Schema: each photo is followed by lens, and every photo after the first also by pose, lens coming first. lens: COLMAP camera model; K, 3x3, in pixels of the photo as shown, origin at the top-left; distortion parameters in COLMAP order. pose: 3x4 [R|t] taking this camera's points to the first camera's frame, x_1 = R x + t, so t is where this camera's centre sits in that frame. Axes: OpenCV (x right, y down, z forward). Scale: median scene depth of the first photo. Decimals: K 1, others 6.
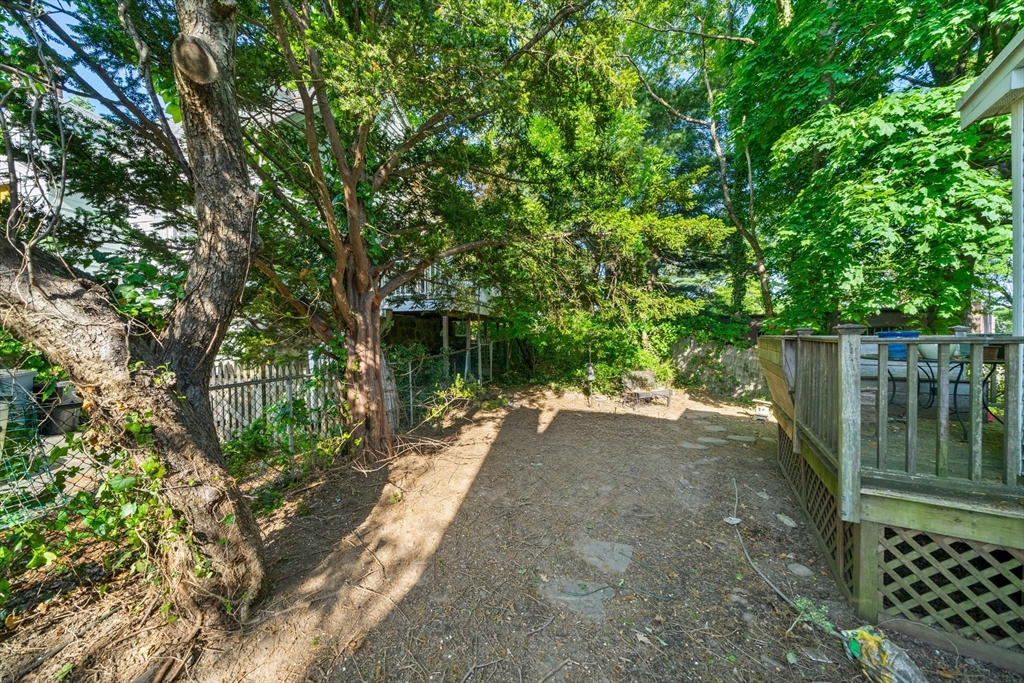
lens RADIAL K [[351.7, 0, 510.2], [0, 351.7, 338.9], [0, 0, 1]] dist [-0.000523, -0.000022]
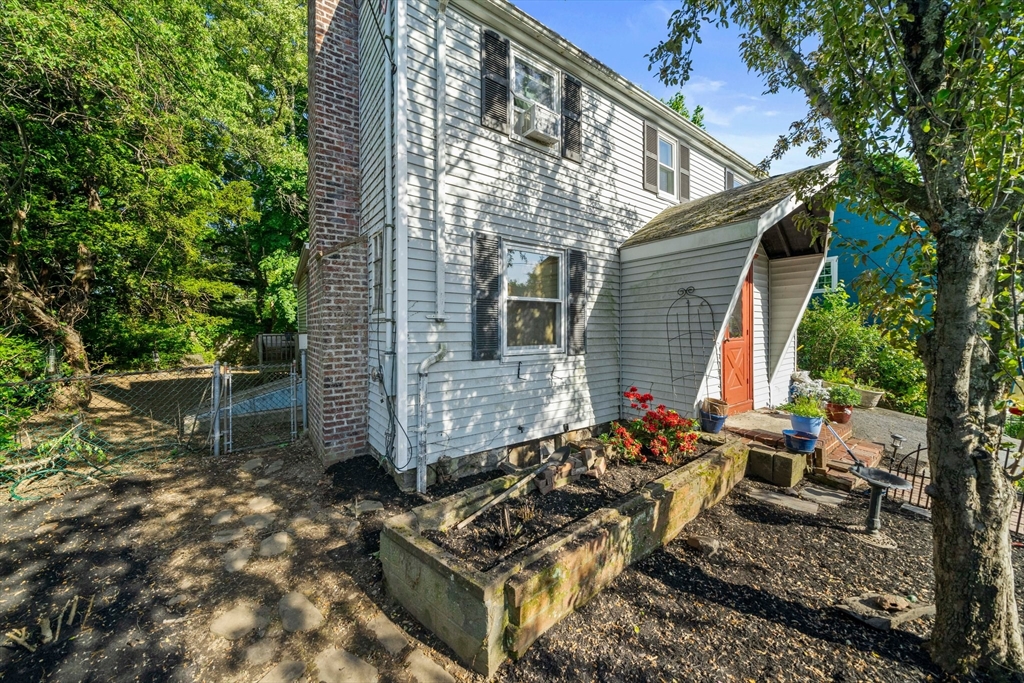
lens RADIAL K [[351.7, 0, 508.8], [0, 351.7, 337.3], [0, 0, 1]] dist [-0.000523, -0.000022]
pose [[0.417846, -0.020297, 0.908291, -0.506331], [0.013918, 0.999776, 0.015938, 0.002565], [-0.908411, 0.005982, 0.418035, -1.035082]]
